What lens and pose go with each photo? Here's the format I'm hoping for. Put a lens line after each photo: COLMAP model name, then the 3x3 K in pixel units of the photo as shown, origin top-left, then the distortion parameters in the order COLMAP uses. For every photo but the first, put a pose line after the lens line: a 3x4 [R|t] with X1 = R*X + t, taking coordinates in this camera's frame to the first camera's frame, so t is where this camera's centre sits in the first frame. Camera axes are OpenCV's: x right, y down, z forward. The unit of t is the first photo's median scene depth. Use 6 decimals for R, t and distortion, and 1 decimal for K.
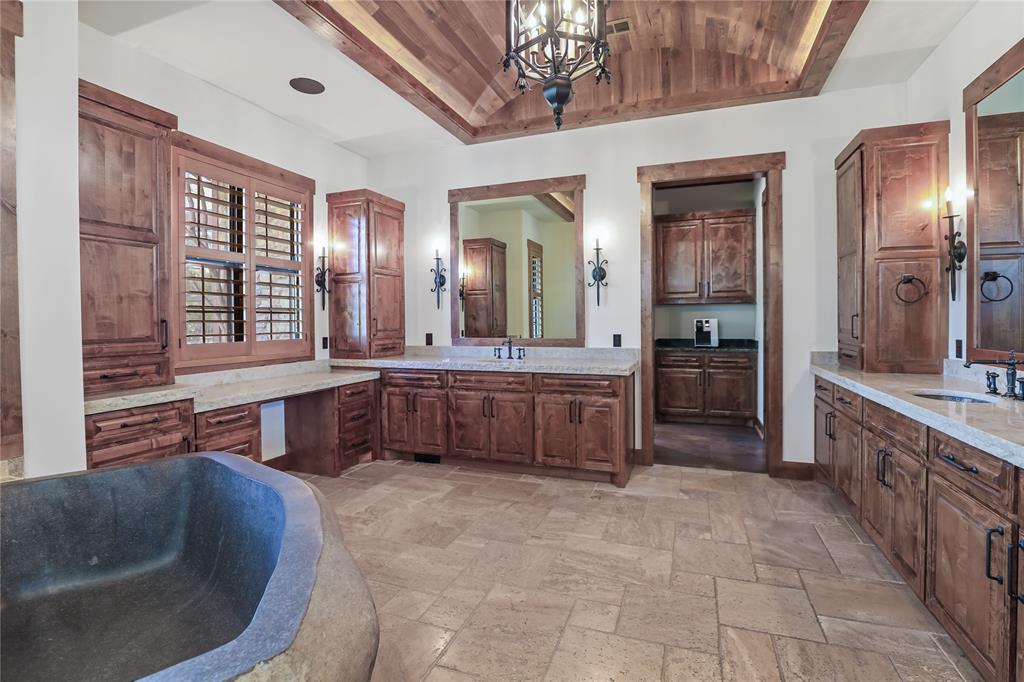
lens RADIAL K [[477.3, 0, 519.4], [0, 477.3, 335.9], [0, 0, 1]] dist [-0.022750, -0.000681]
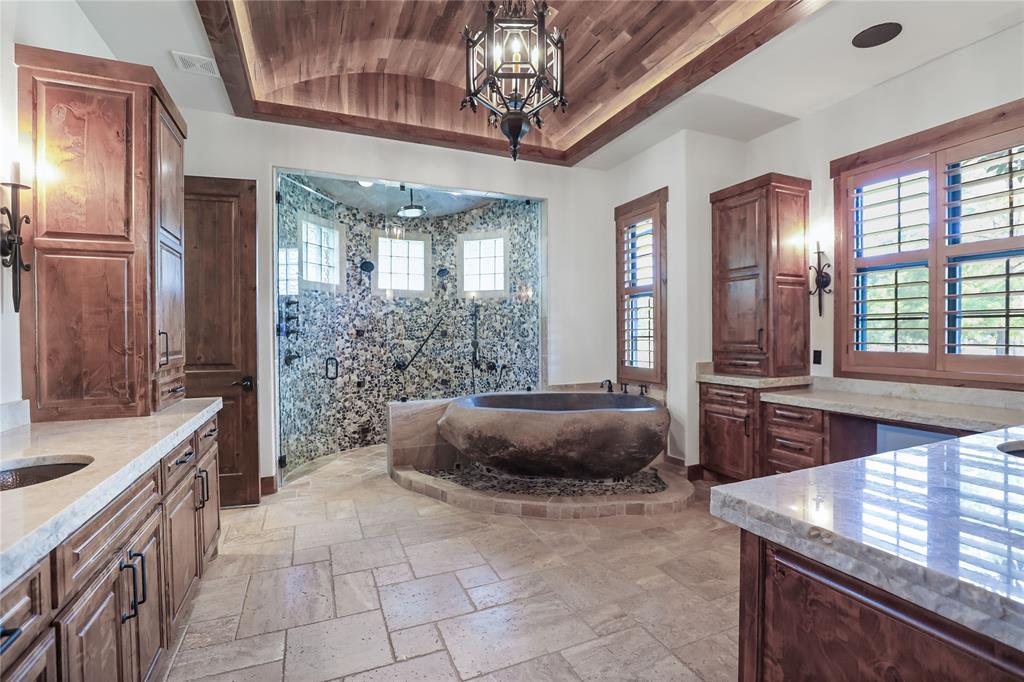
lens RADIAL K [[477.3, 0, 519.4], [0, 477.3, 335.6], [0, 0, 1]] dist [-0.022750, -0.000681]
pose [[-0.723610, 0.015730, -0.690029, 0.731199], [-0.008904, 0.999444, 0.032120, -0.054549], [0.690151, 0.029386, -0.723068, 1.554466]]
